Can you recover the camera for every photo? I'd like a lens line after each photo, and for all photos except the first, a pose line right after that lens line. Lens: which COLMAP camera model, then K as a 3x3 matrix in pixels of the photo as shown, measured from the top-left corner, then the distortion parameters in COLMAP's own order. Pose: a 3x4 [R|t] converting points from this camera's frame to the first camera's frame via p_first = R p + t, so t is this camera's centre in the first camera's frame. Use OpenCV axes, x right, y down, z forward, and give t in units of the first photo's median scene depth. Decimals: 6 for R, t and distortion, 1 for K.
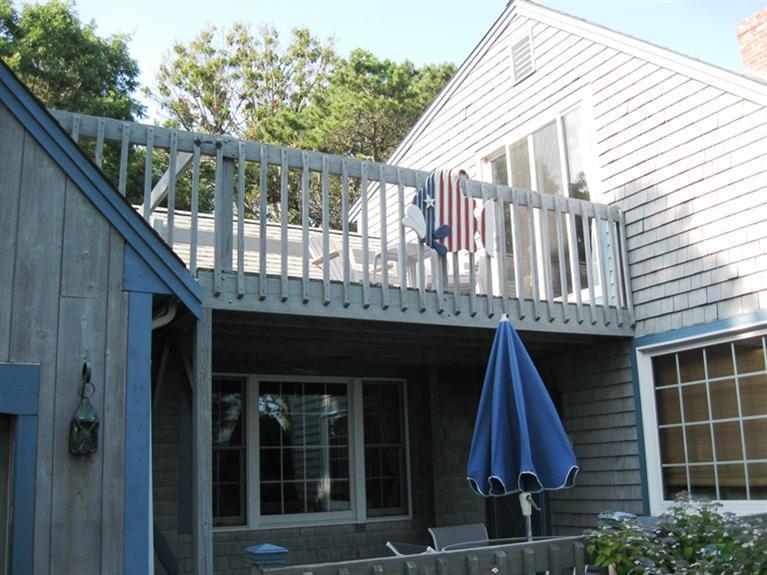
lens RADIAL K [[786.5, 0, 411.0], [0, 786.5, 289.9], [0, 0, 1]] dist [-0.115631, -0.023340]
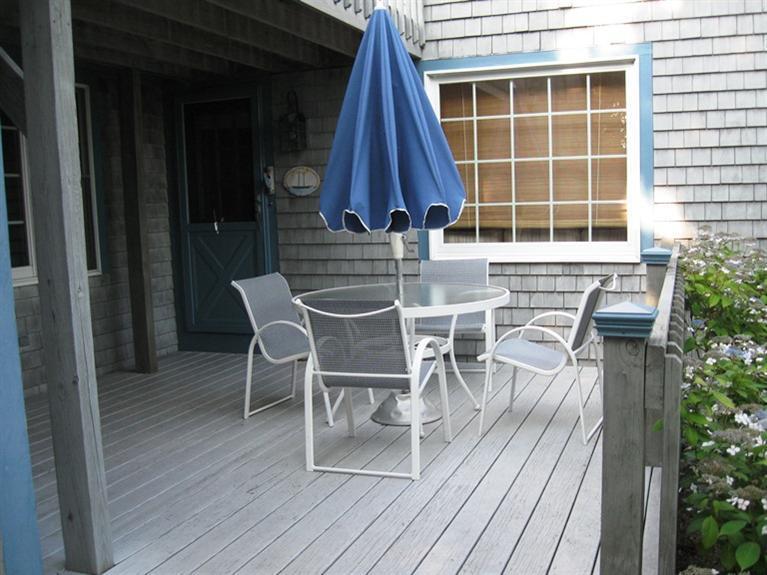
lens RADIAL K [[786.5, 0, 411.0], [0, 786.5, 289.9], [0, 0, 1]] dist [-0.115631, -0.023340]
pose [[0.764325, -0.057604, 0.642253, -0.327278], [-0.142086, 0.956477, 0.254879, 0.097164], [-0.628982, -0.286066, 0.722875, 0.342541]]
